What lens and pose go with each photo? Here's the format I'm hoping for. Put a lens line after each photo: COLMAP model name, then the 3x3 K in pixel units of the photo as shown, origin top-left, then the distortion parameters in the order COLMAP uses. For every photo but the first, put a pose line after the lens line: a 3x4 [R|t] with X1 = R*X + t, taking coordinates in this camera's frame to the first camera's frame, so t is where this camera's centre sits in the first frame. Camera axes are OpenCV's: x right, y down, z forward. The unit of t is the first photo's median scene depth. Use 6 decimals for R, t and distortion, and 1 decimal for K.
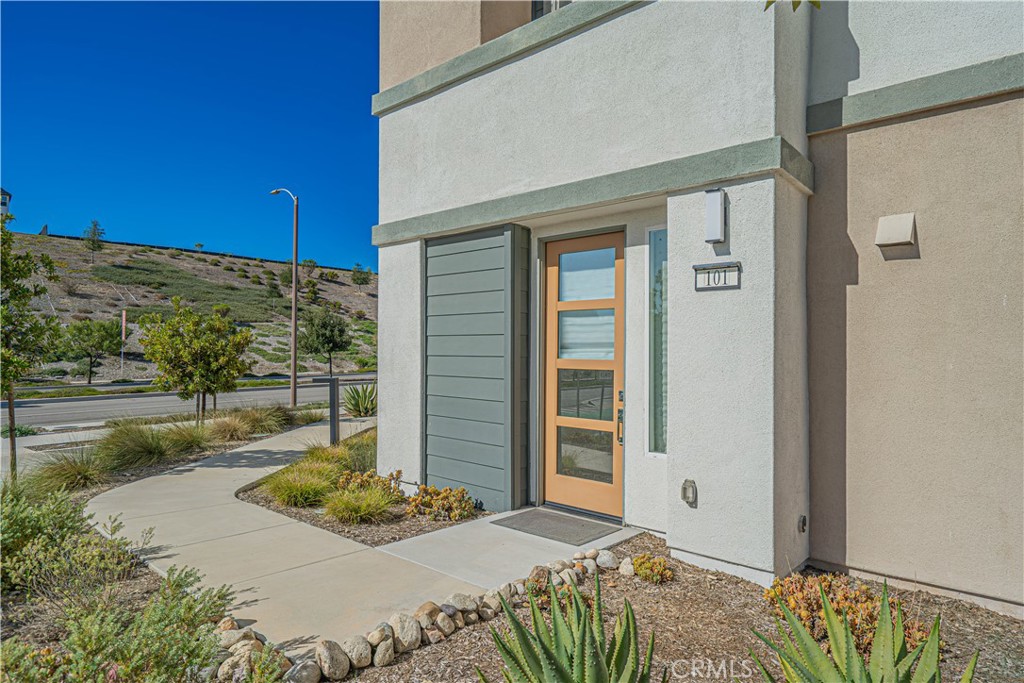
lens RADIAL K [[617.9, 0, 512.0], [0, 617.9, 341.5], [0, 0, 1]] dist [-0.001263, -0.000143]
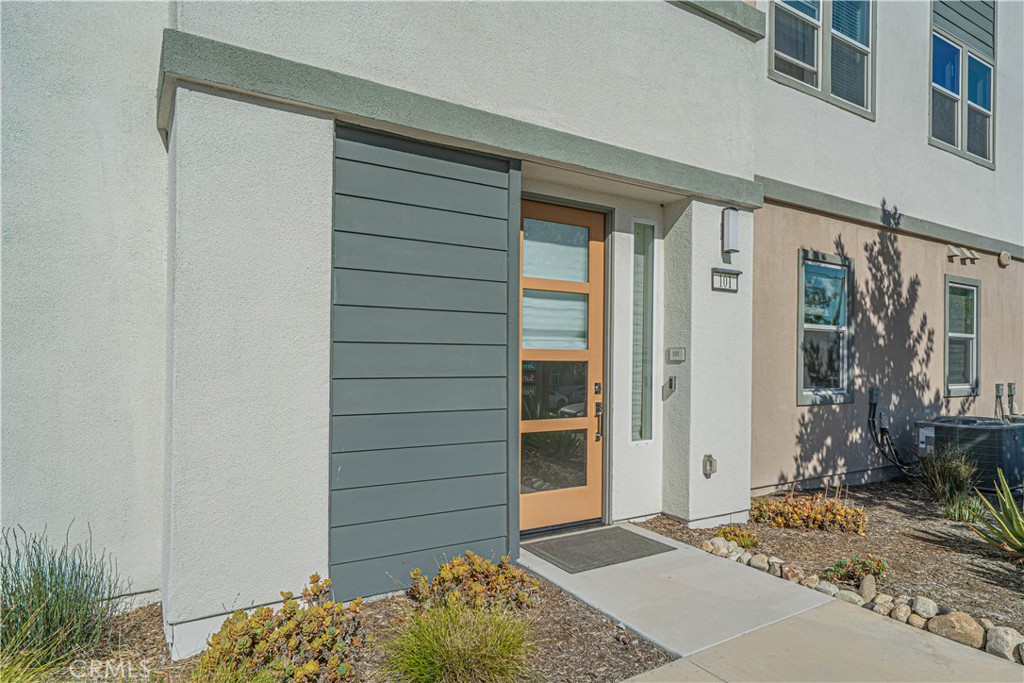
lens RADIAL K [[608.8, 0, 512.0], [0, 608.8, 341.5], [0, 0, 1]] dist [0.002120, 0.000072]
pose [[0.253084, 0.013110, 0.967355, -0.782279], [-0.026758, 0.999621, -0.006547, 0.028115], [-0.967074, -0.024227, 0.253339, 0.933687]]
